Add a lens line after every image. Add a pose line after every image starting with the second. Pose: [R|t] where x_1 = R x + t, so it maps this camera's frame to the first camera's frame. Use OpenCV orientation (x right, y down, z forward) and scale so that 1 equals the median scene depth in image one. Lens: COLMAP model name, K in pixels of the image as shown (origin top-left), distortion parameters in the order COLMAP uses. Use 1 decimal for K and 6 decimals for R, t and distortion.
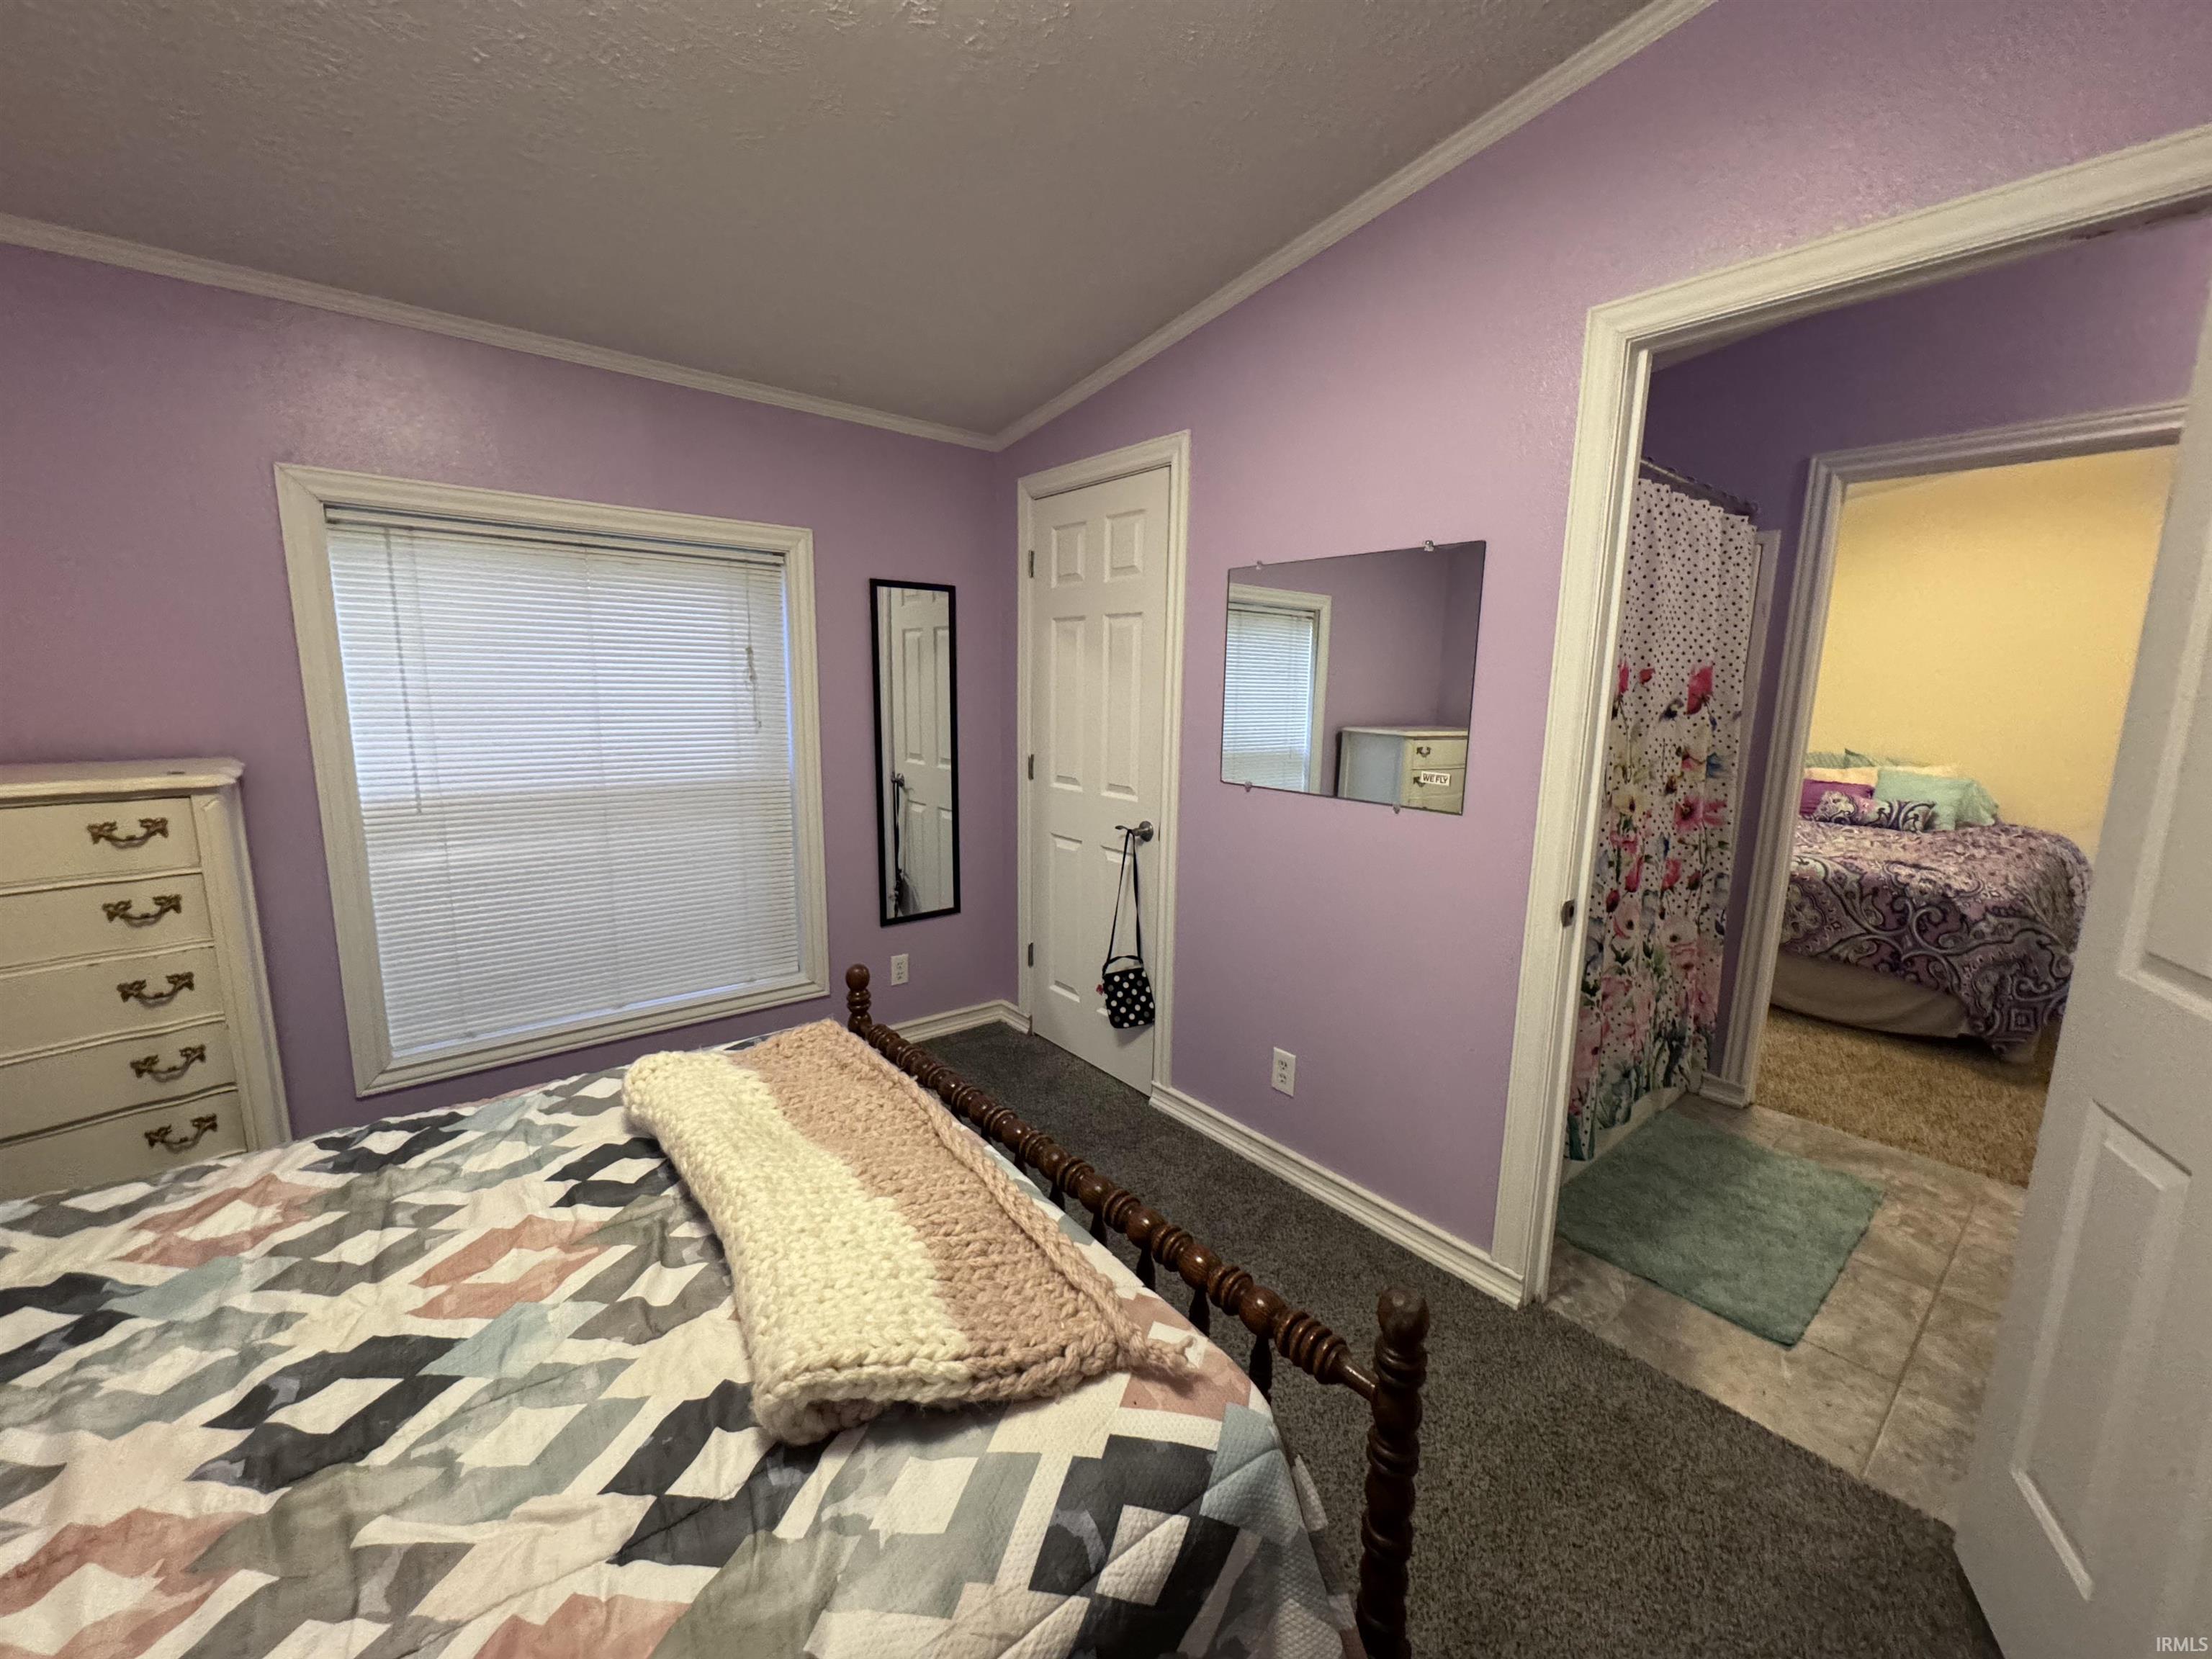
lens RADIAL K [[881.8, 0, 1102.2], [0, 881.8, 832.8], [0, 0, 1]] dist [-0.004277, 0.000775]
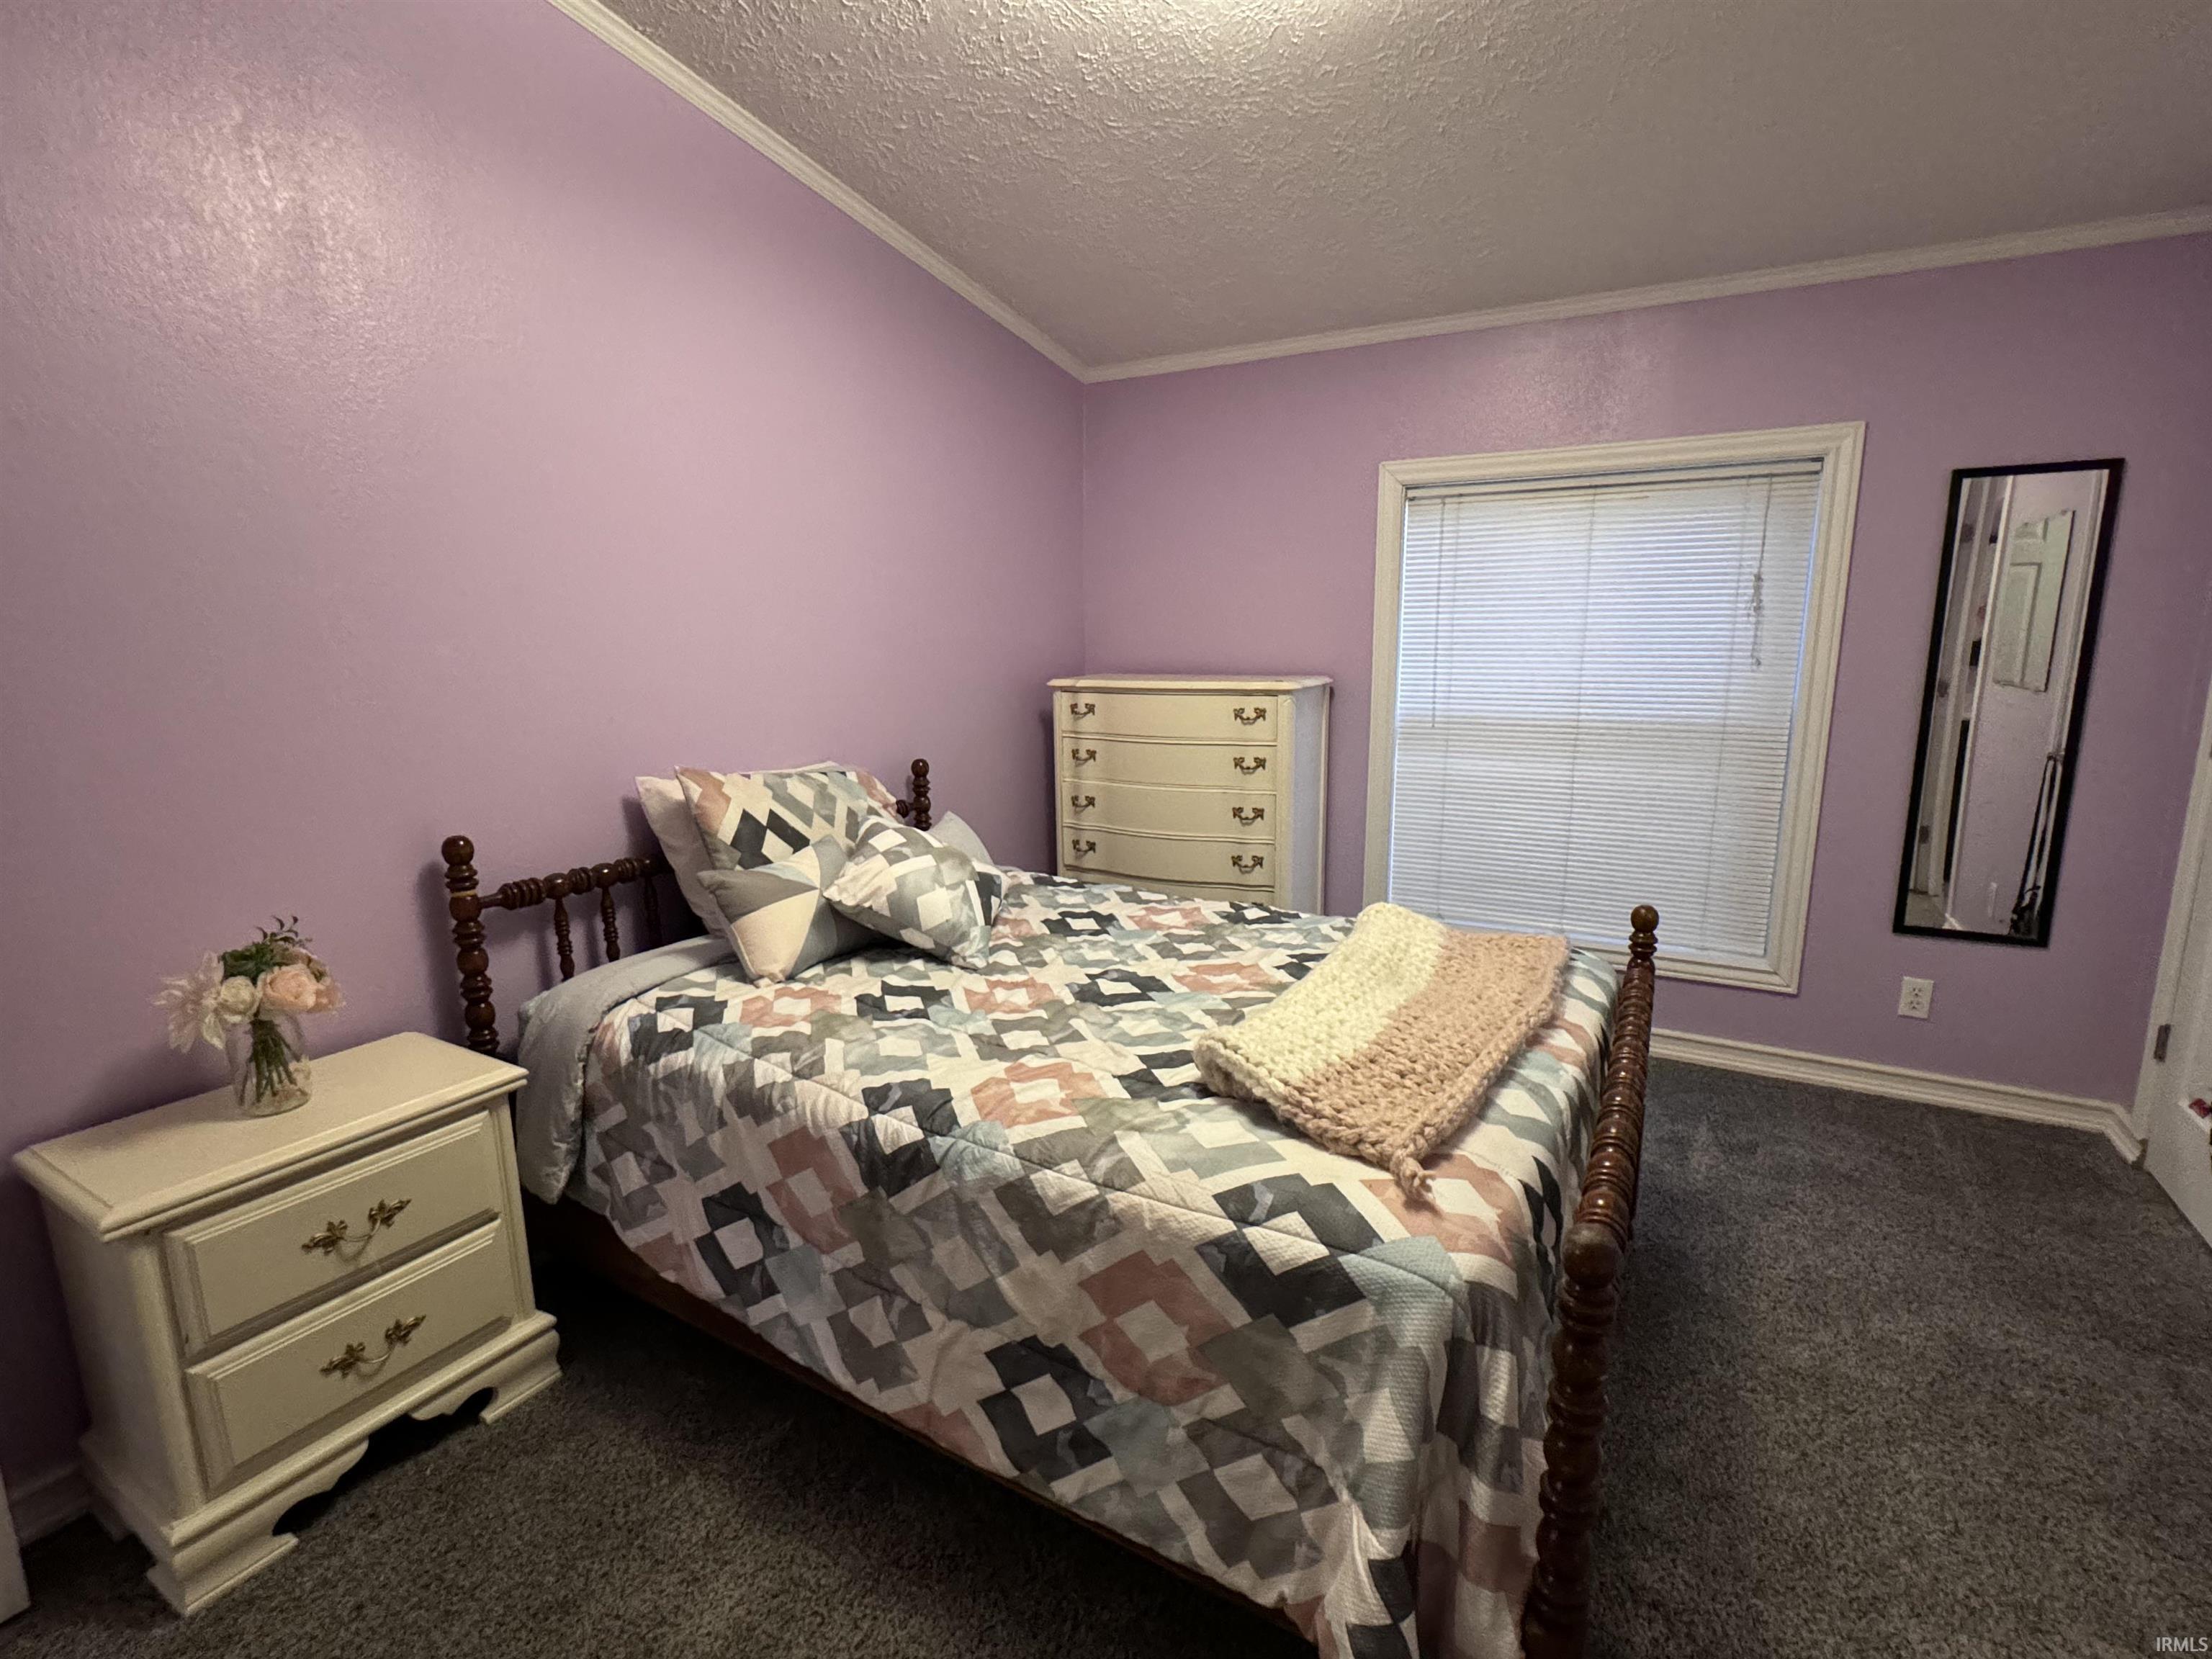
lens RADIAL K [[1027.1, 0, 1103.4], [0, 1027.1, 831.7], [0, 0, 1]] dist [0.002228, -0.001057]
pose [[0.361540, 0.157562, -0.918947, 0.949127], [-0.144809, 0.983146, 0.111598, 0.063325], [0.921042, 0.092725, 0.378263, 0.084447]]
